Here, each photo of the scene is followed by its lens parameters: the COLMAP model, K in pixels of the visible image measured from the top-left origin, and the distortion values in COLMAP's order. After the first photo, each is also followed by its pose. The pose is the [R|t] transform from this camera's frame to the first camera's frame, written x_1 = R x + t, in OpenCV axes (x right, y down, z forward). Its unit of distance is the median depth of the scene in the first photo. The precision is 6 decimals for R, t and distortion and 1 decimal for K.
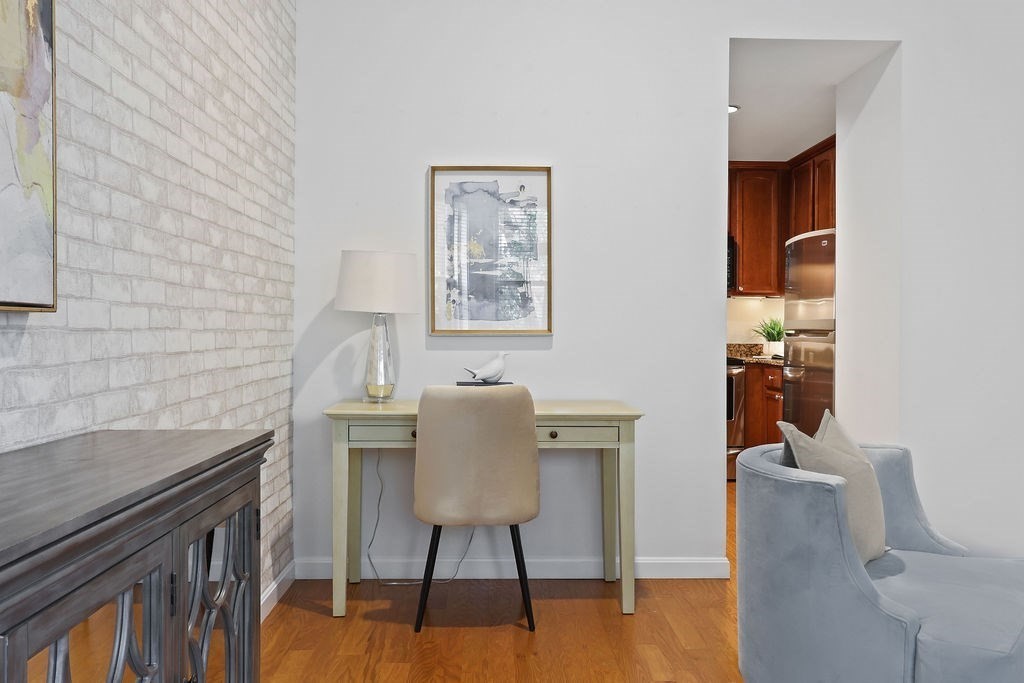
lens RADIAL K [[868.1, 0, 514.3], [0, 868.1, 336.6], [0, 0, 1]] dist [-0.016152, 0.005876]
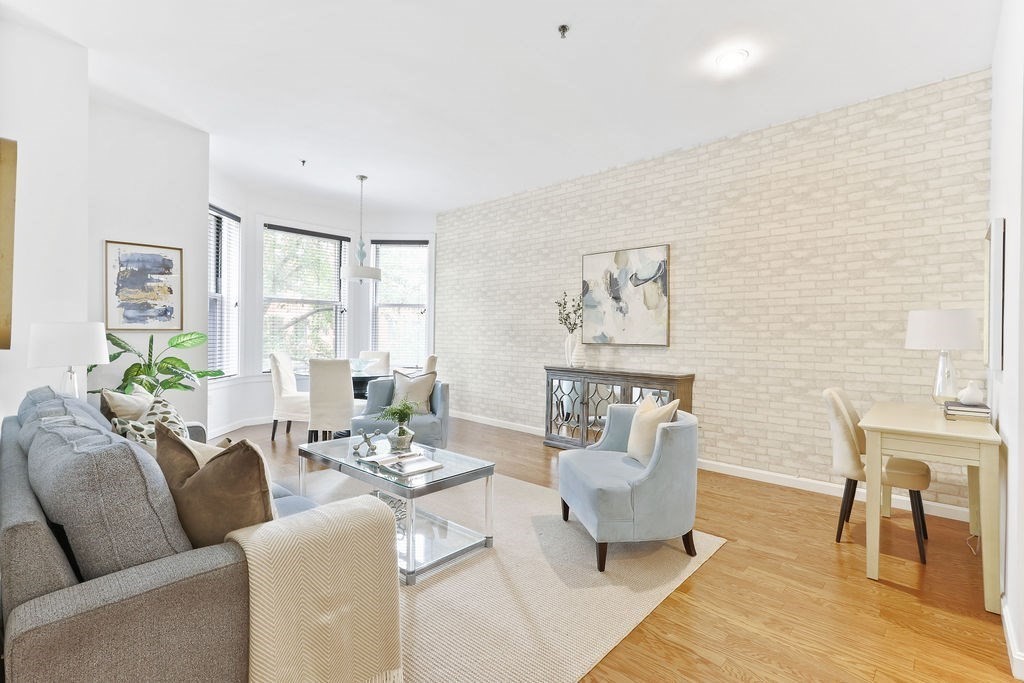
lens RADIAL K [[477.2, 0, 511.3], [0, 477.2, 329.4], [0, 0, 1]] dist [-0.009920, 0.002374]
pose [[-0.695139, -0.004530, -0.718861, 0.985622], [-0.010197, 0.999942, 0.003559, -0.059288], [0.718803, 0.009804, -0.695145, 1.042889]]
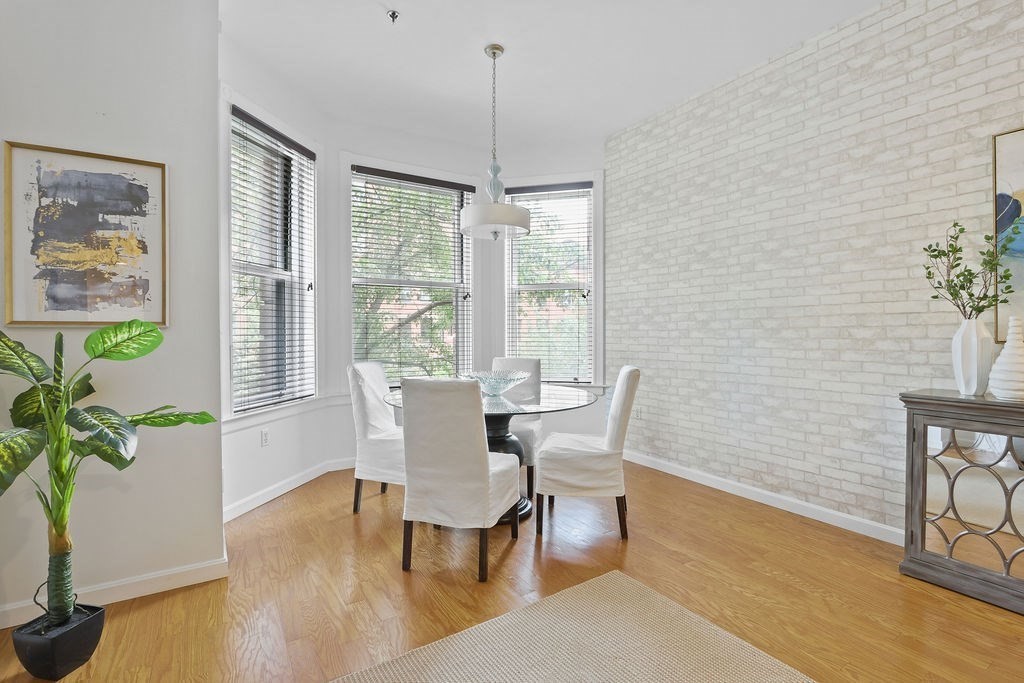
lens RADIAL K [[477.2, 0, 505.5], [0, 477.2, 327.6], [0, 0, 1]] dist [-0.009920, 0.002374]
pose [[-0.857095, 0.007646, -0.515101, 0.650554], [0.007557, 0.999969, 0.002269, -0.038539], [0.515103, -0.001948, -0.857126, 0.375679]]
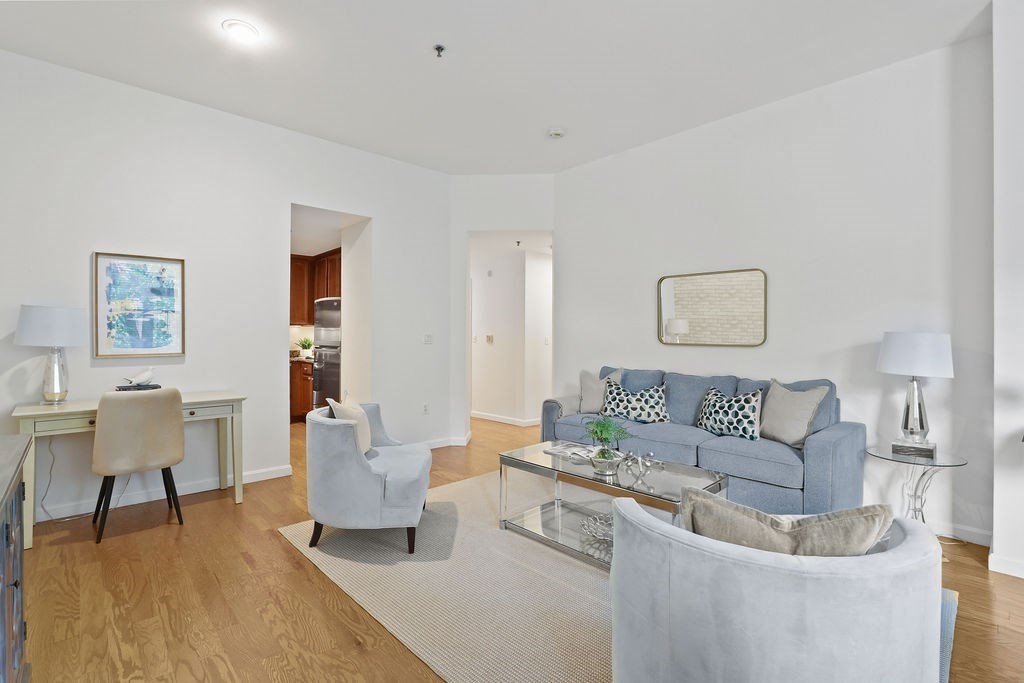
lens RADIAL K [[477.2, 0, 509.3], [0, 477.2, 330.3], [0, 0, 1]] dist [-0.009920, 0.002374]
pose [[0.754298, 0.001804, 0.656529, -0.098877], [0.006007, 0.999935, -0.009649, -0.042180], [-0.656504, 0.011222, 0.754239, -0.165594]]
